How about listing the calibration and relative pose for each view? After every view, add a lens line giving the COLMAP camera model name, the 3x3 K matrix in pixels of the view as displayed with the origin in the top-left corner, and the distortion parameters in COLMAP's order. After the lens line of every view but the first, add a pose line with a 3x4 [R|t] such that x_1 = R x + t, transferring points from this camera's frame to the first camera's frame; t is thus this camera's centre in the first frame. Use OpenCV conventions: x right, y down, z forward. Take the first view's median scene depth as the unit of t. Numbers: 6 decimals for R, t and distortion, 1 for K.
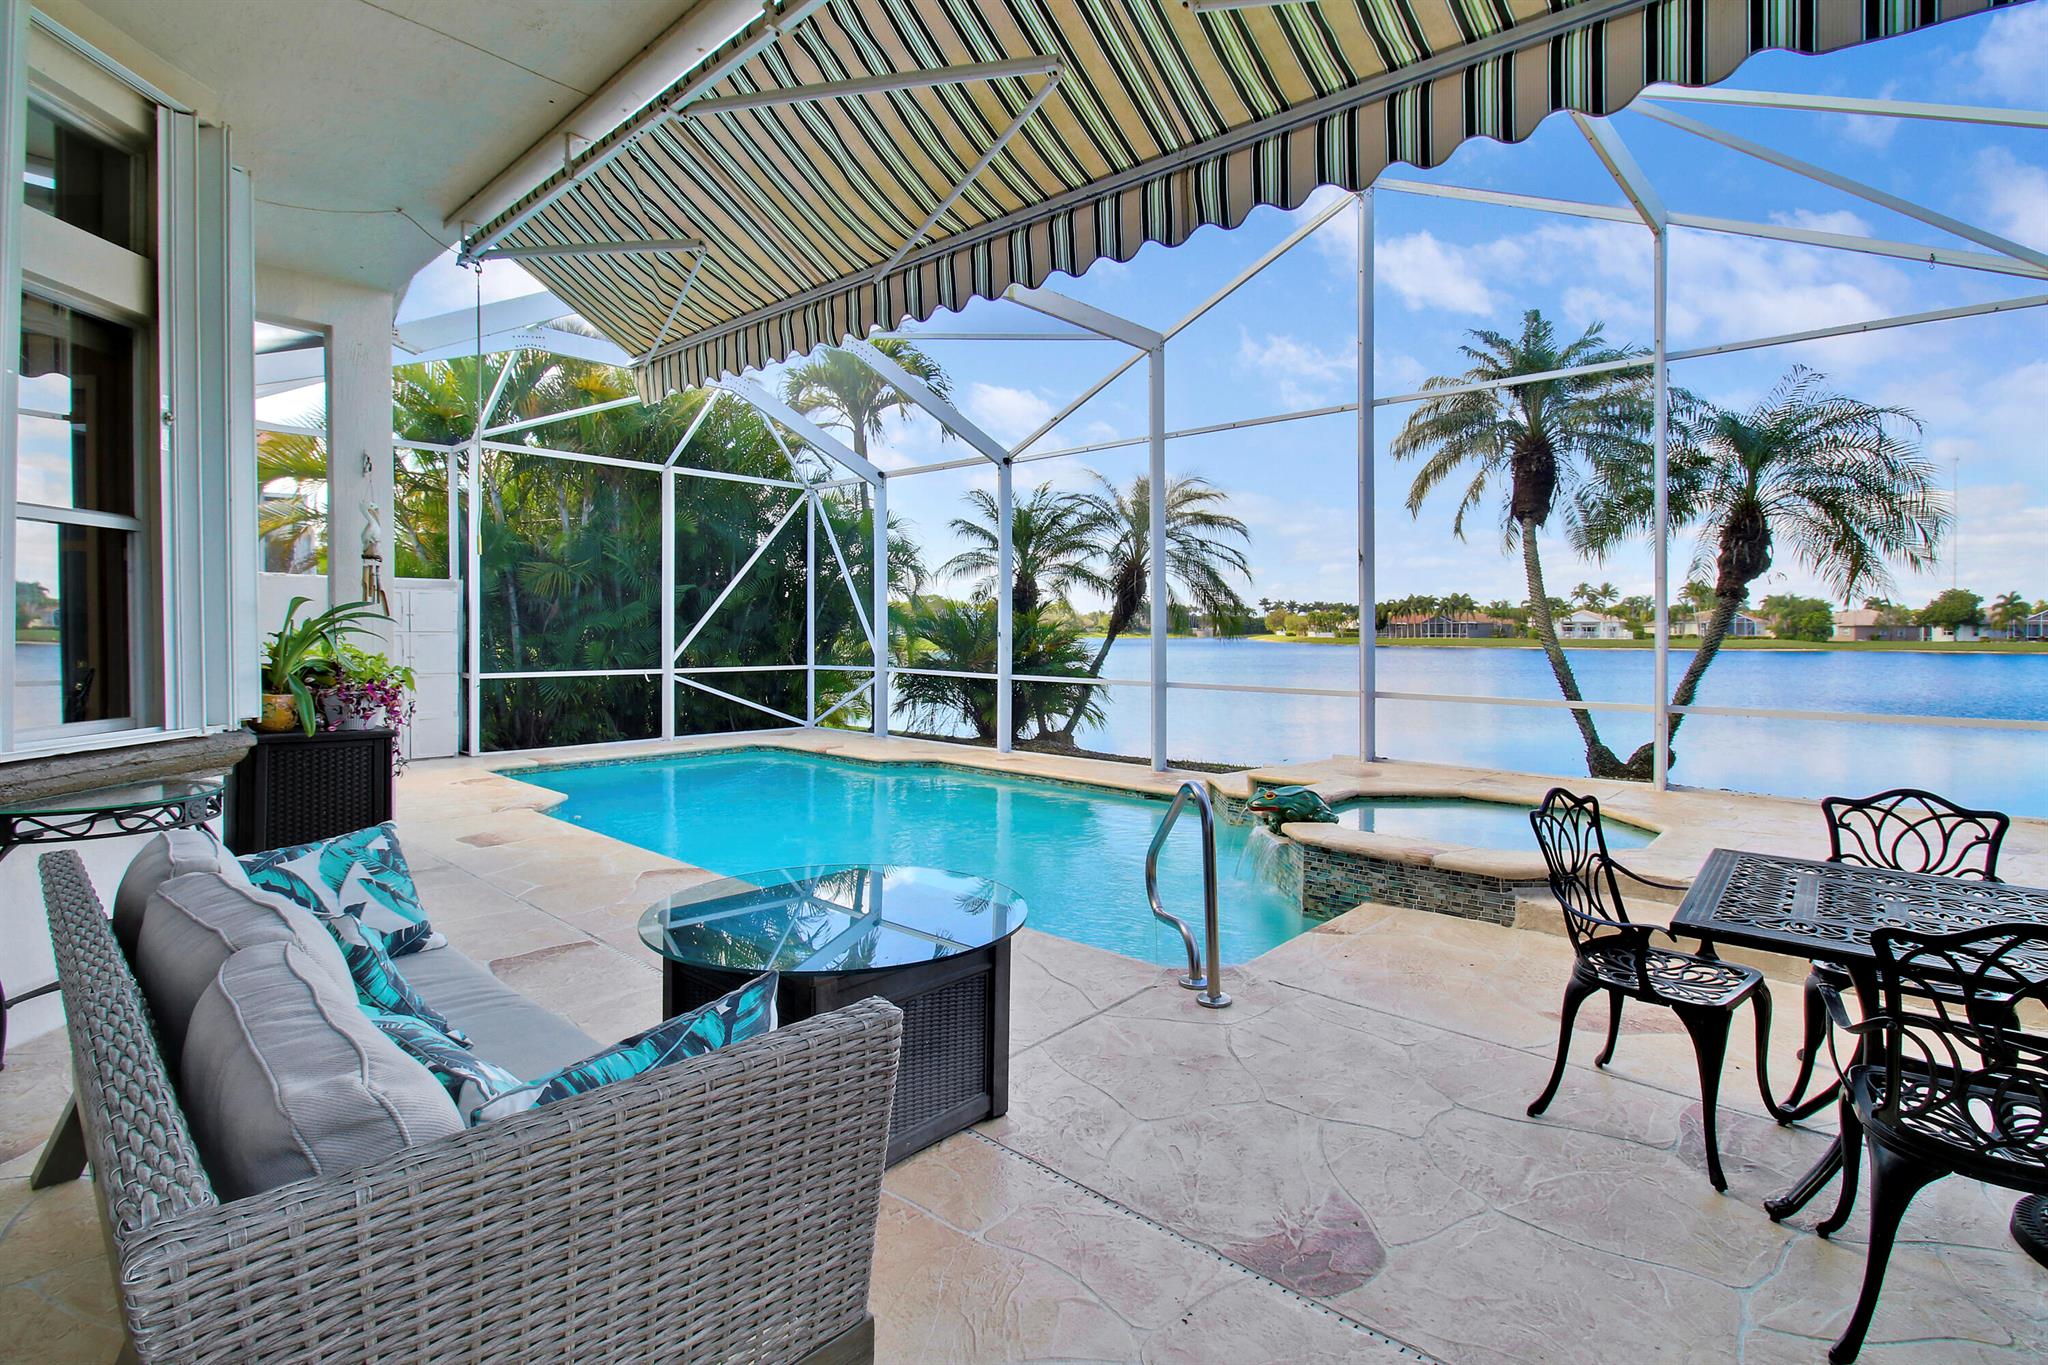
lens RADIAL K [[970.3, 0, 1015.3], [0, 970.3, 668.0], [0, 0, 1]] dist [0.003410, -0.013924]
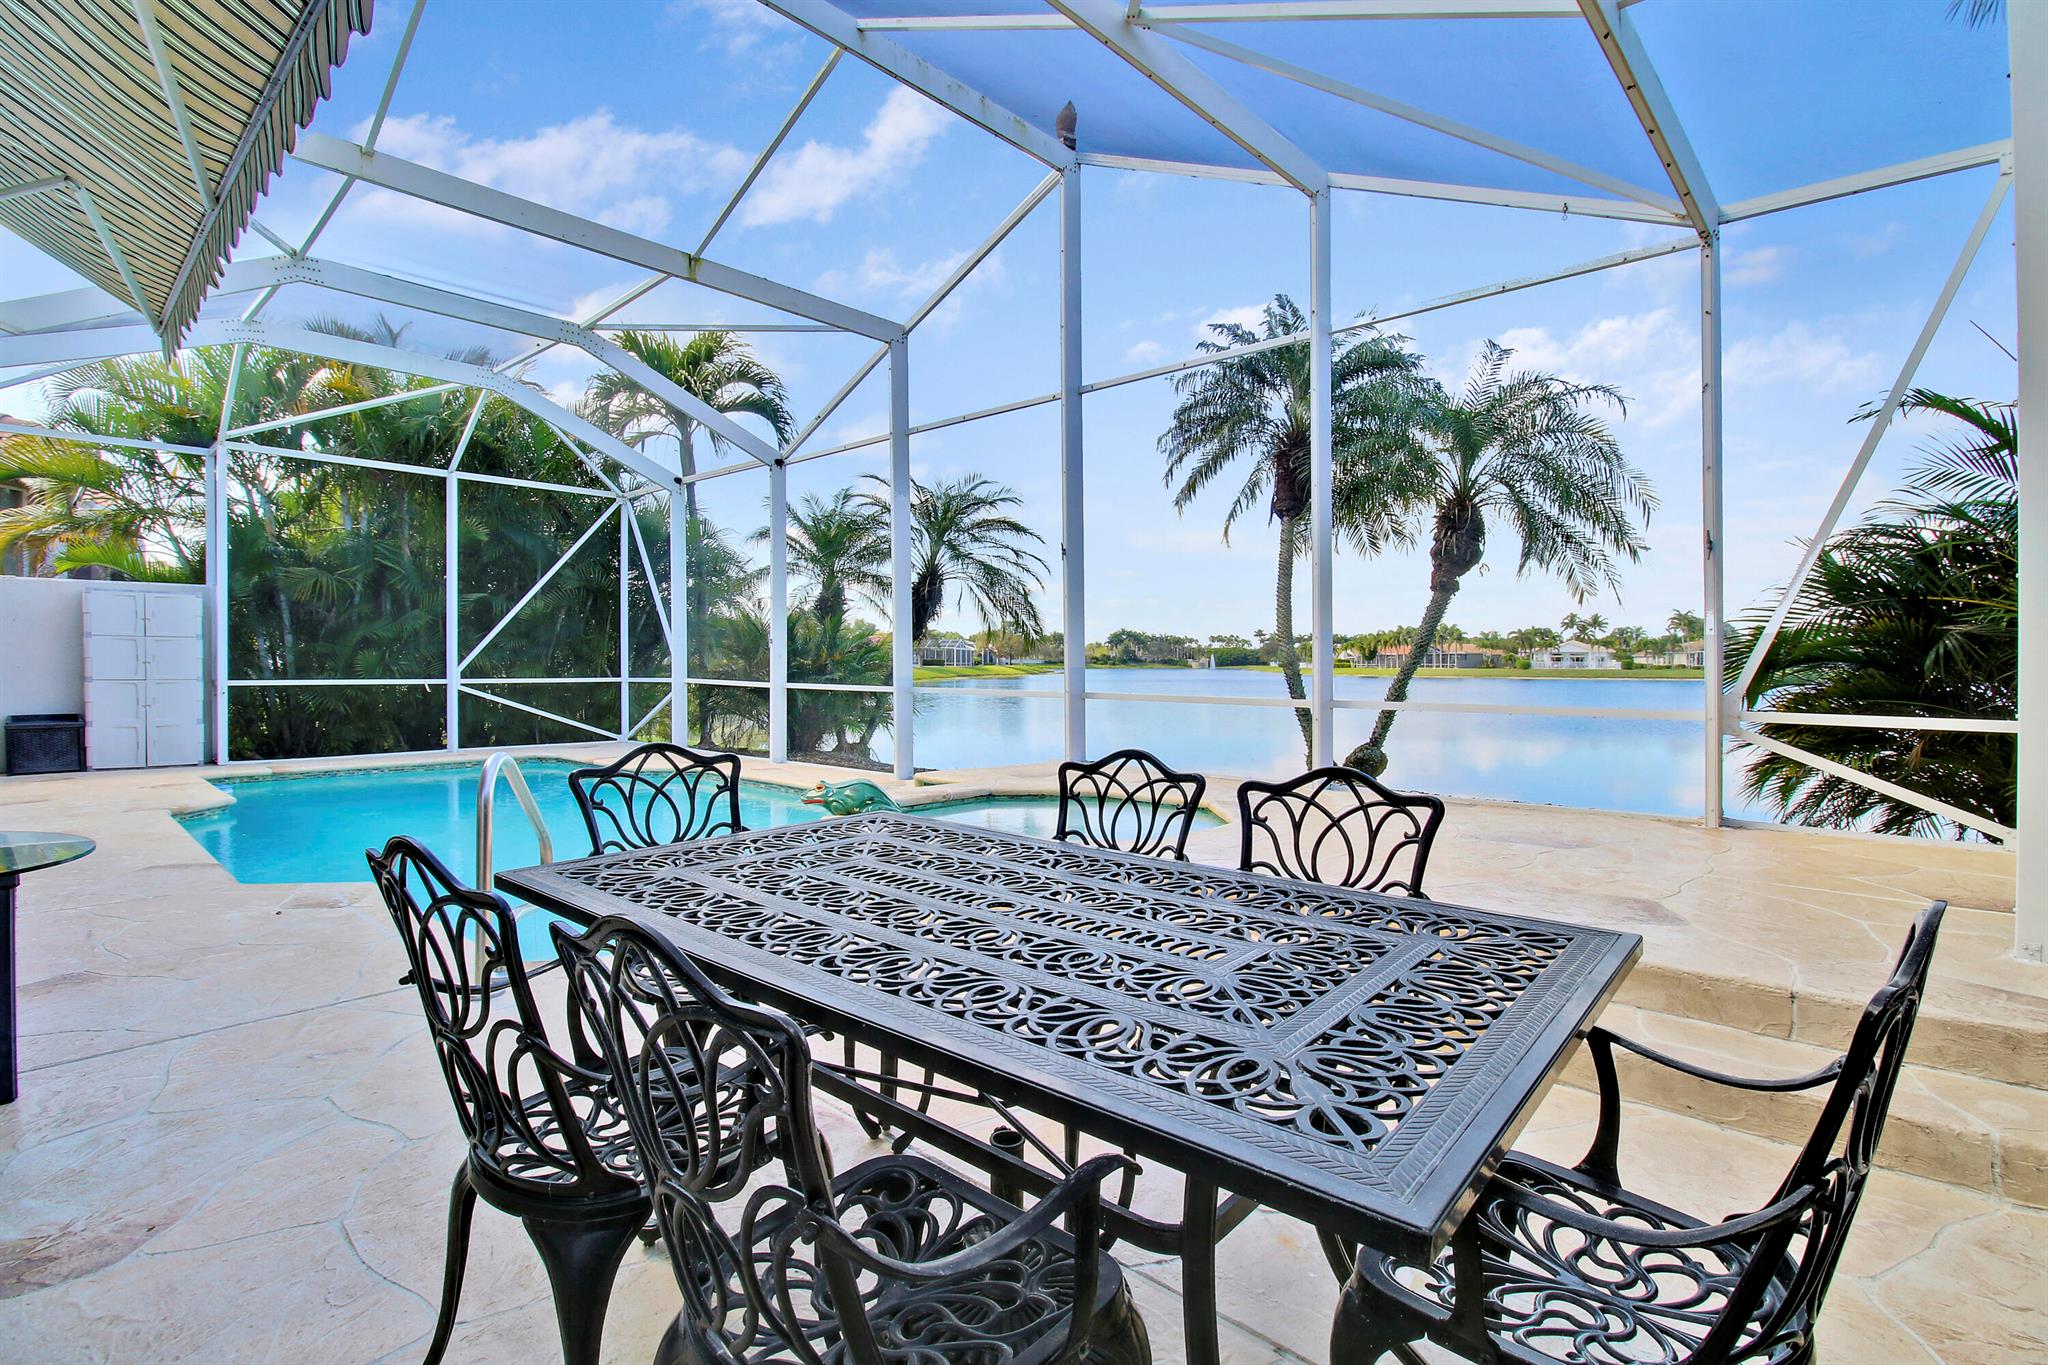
lens RADIAL K [[962.5, 0, 1016.9], [0, 962.5, 669.9], [0, 0, 1]] dist [-0.011081, -0.001194]
pose [[0.999864, 0.002807, -0.016237, 0.225837], [-0.003308, 0.999517, -0.030911, 0.019875], [0.016142, 0.030960, 0.999390, 0.048898]]
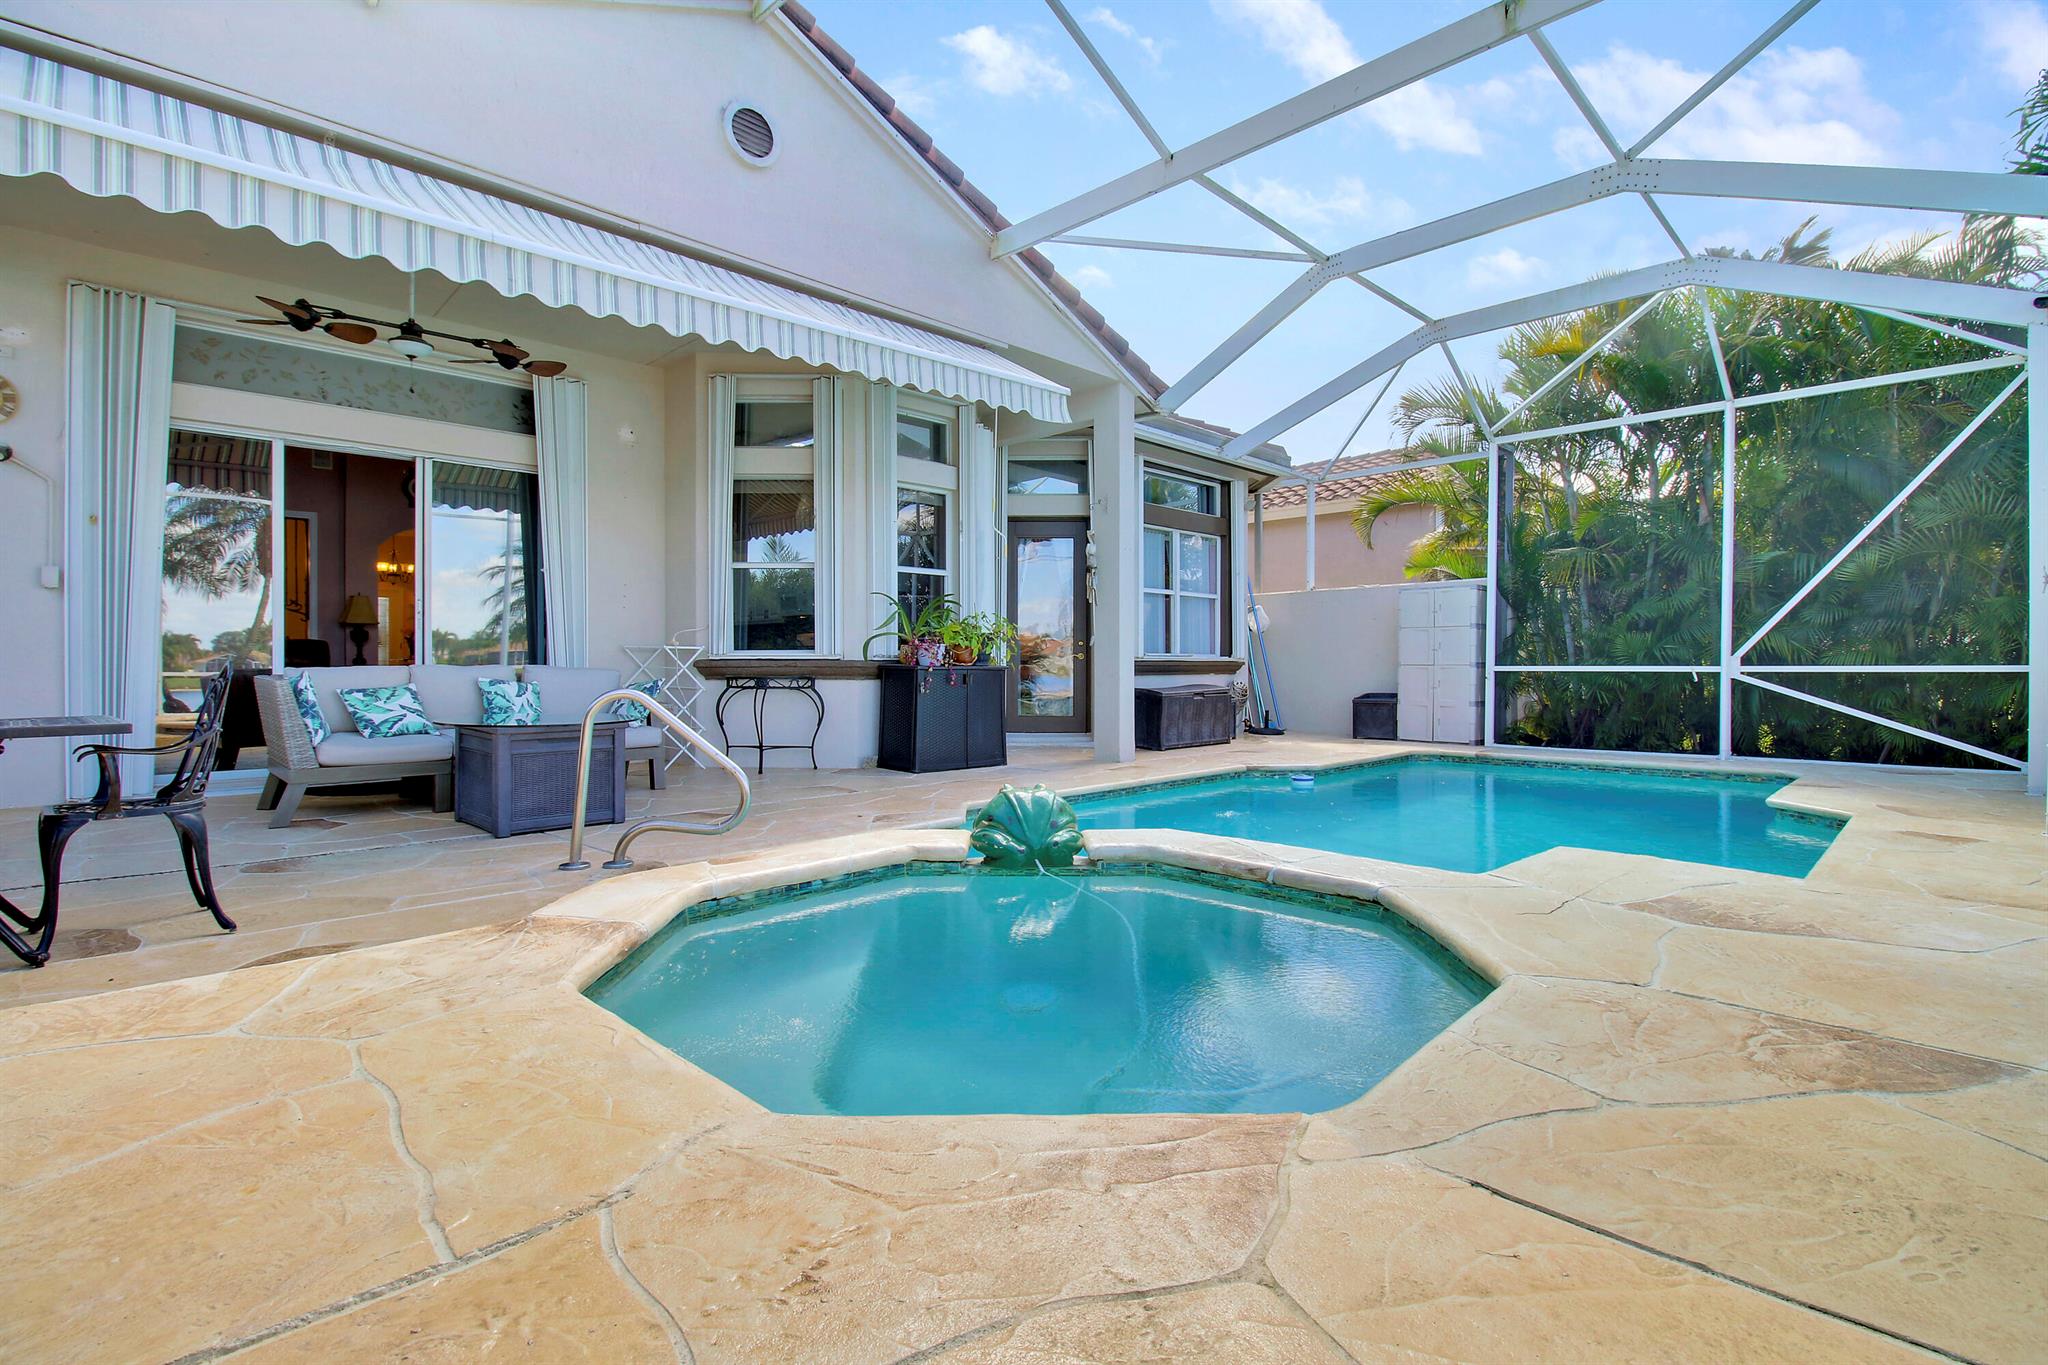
lens RADIAL K [[962.5, 0, 1016.9], [0, 962.5, 669.9], [0, 0, 1]] dist [-0.011081, -0.001194]
pose [[-0.041914, 0.000803, -0.999121, 0.419568], [-0.035412, 0.999370, 0.002288, 0.022429], [0.998493, 0.035477, -0.041859, 0.481042]]
